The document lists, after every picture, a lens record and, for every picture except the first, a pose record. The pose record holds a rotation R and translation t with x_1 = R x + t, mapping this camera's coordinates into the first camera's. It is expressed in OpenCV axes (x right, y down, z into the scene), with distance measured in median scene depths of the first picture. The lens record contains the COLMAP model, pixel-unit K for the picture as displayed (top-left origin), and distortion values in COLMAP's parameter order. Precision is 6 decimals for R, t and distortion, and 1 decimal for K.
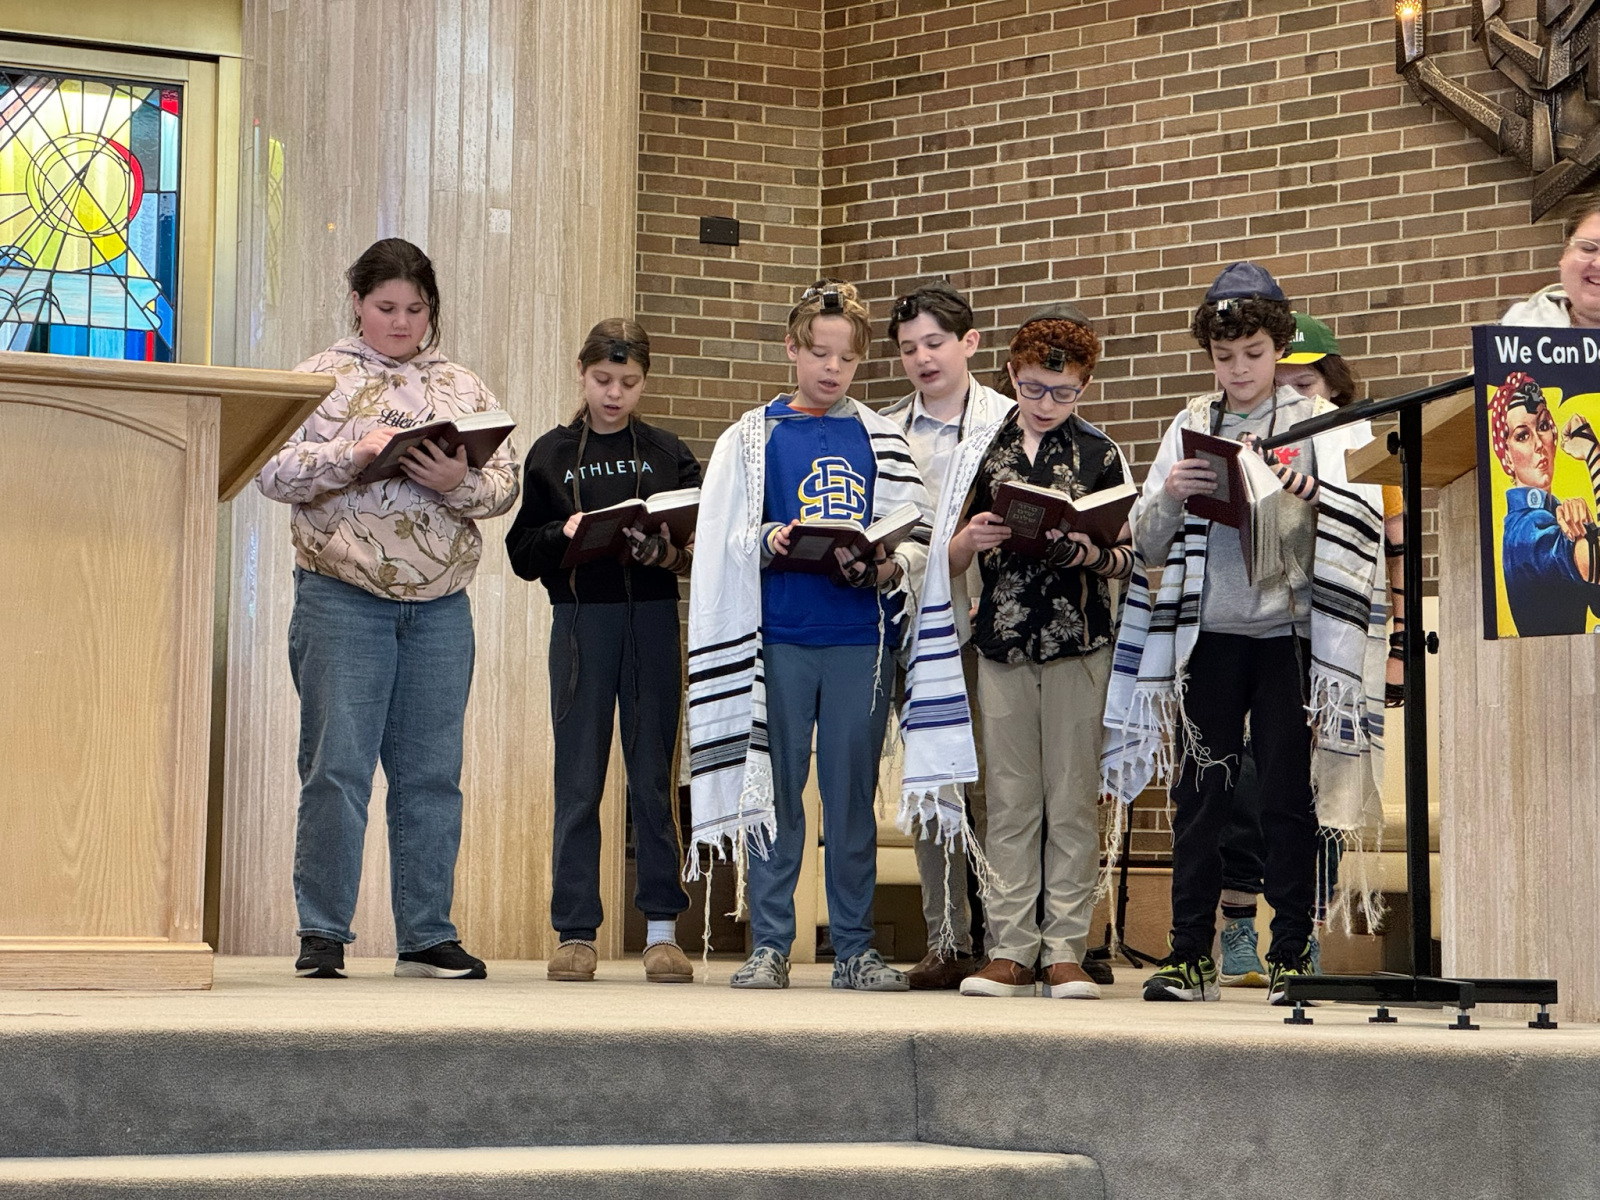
lens RADIAL K [[3562.7, 0, 773.6], [0, 3562.7, 554.1], [0, 0, 1]] dist [0.190243, 0.499817]
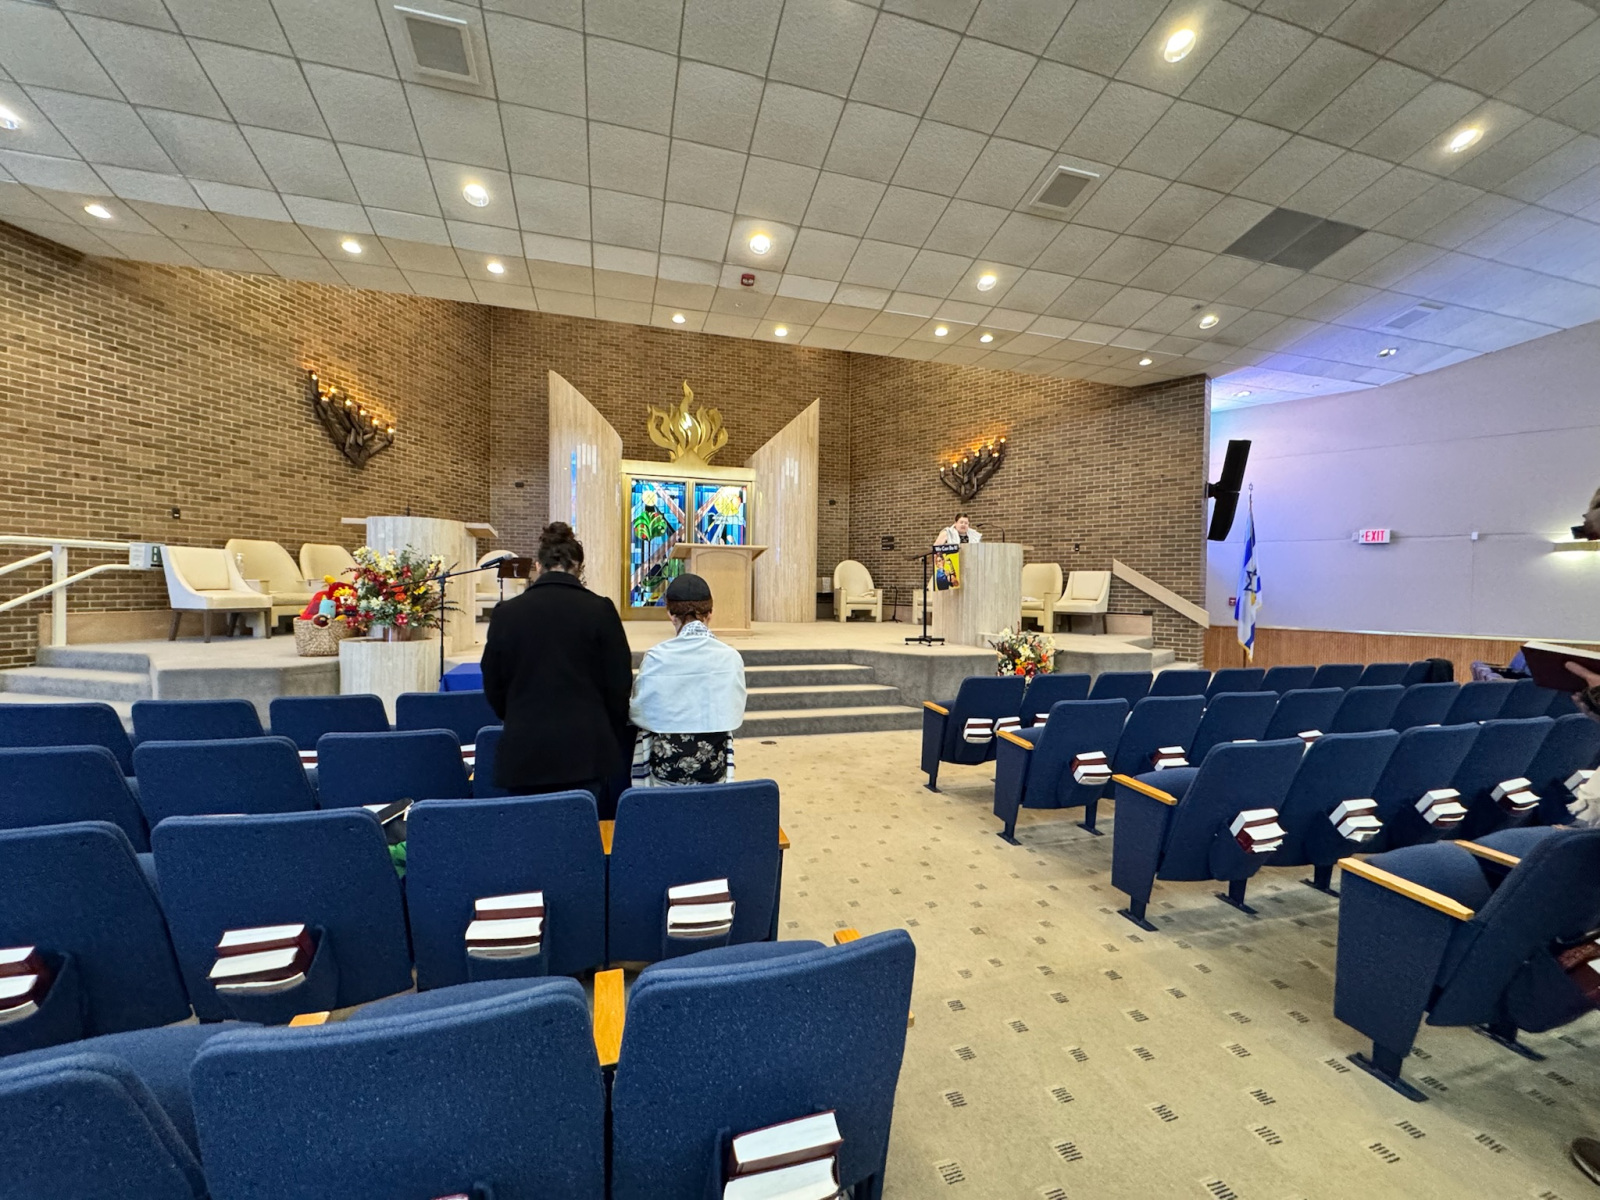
lens RADIAL K [[635.3, 0, 797.4], [0, 635.3, 597.6], [0, 0, 1]] dist [-0.002176, -0.000574]
pose [[0.996064, 0.000079, -0.088633, 0.023585], [0.009827, 0.993736, 0.111322, -0.053307], [0.088086, -0.111754, 0.989824, -0.122180]]
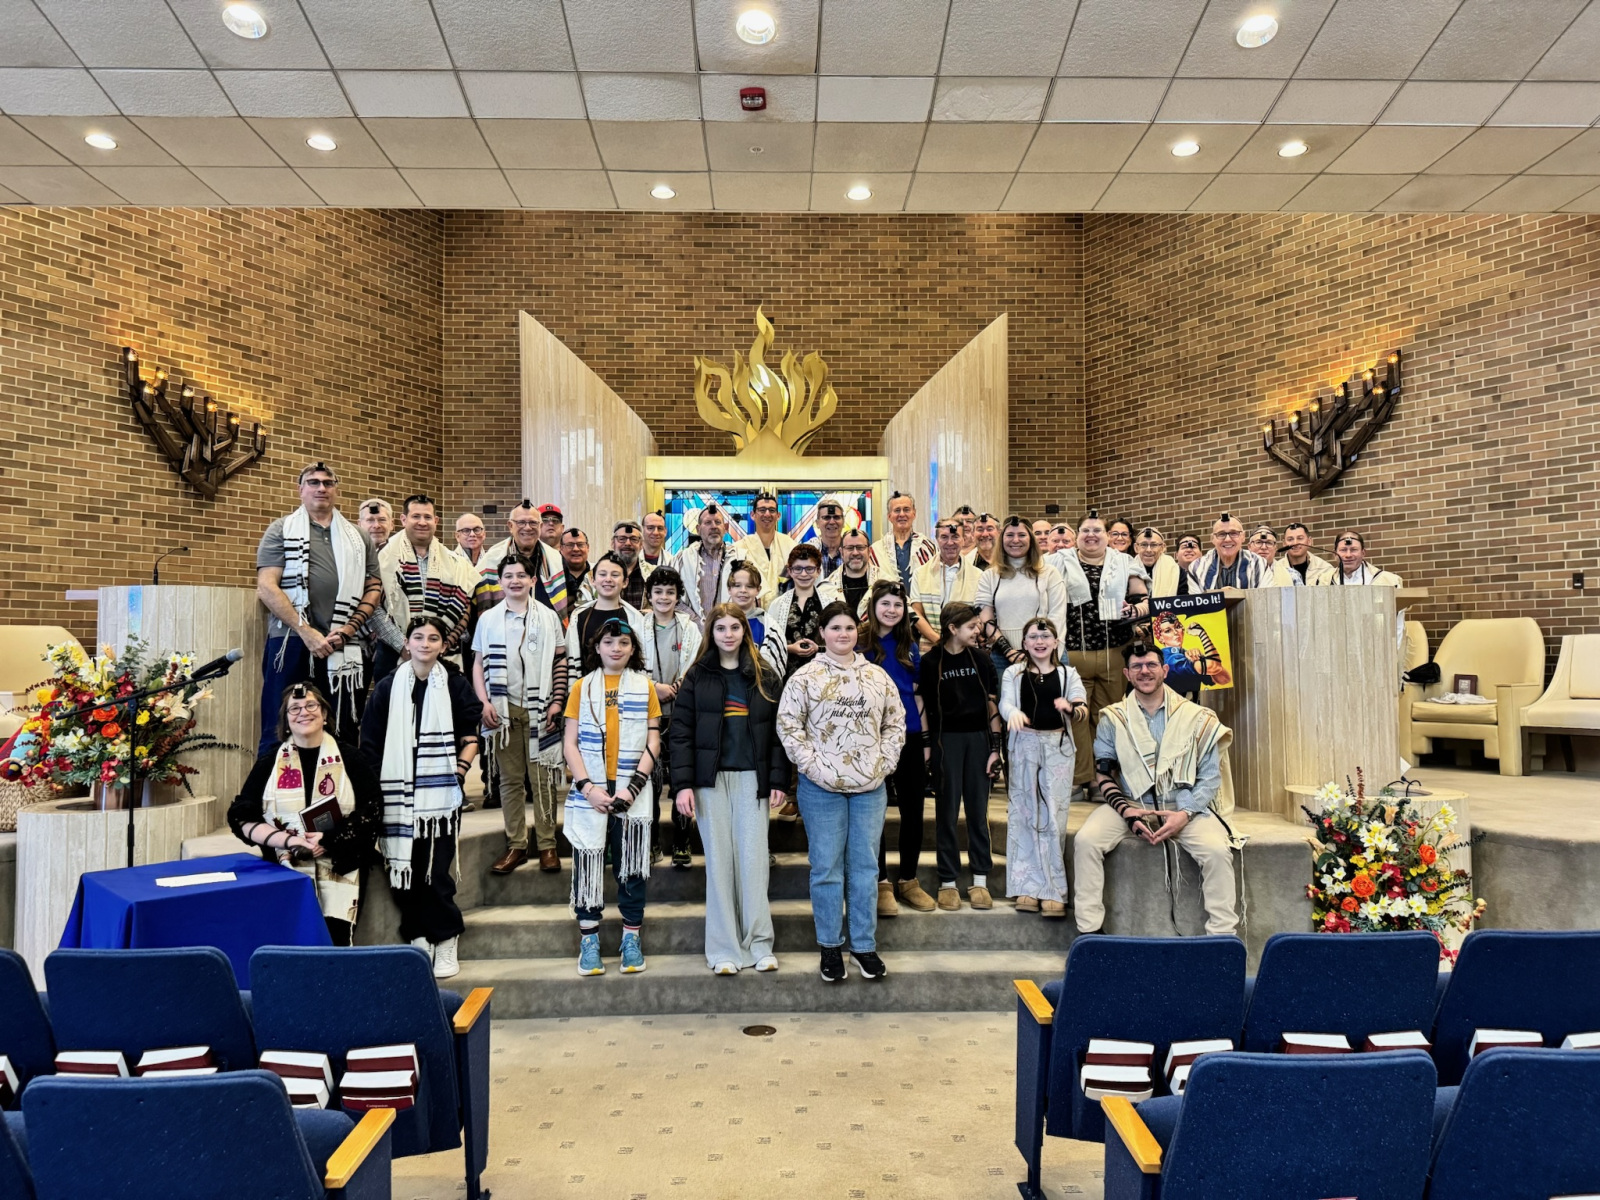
lens RADIAL K [[1113.4, 0, 805.8], [0, 1113.4, 604.6], [0, 0, 1]] dist [0.133806, -0.233266]
pose [[0.940712, -0.038354, -0.337030, 0.120725], [0.054086, 0.997835, 0.037411, -0.058243], [0.334865, -0.053422, 0.940750, -0.027334]]
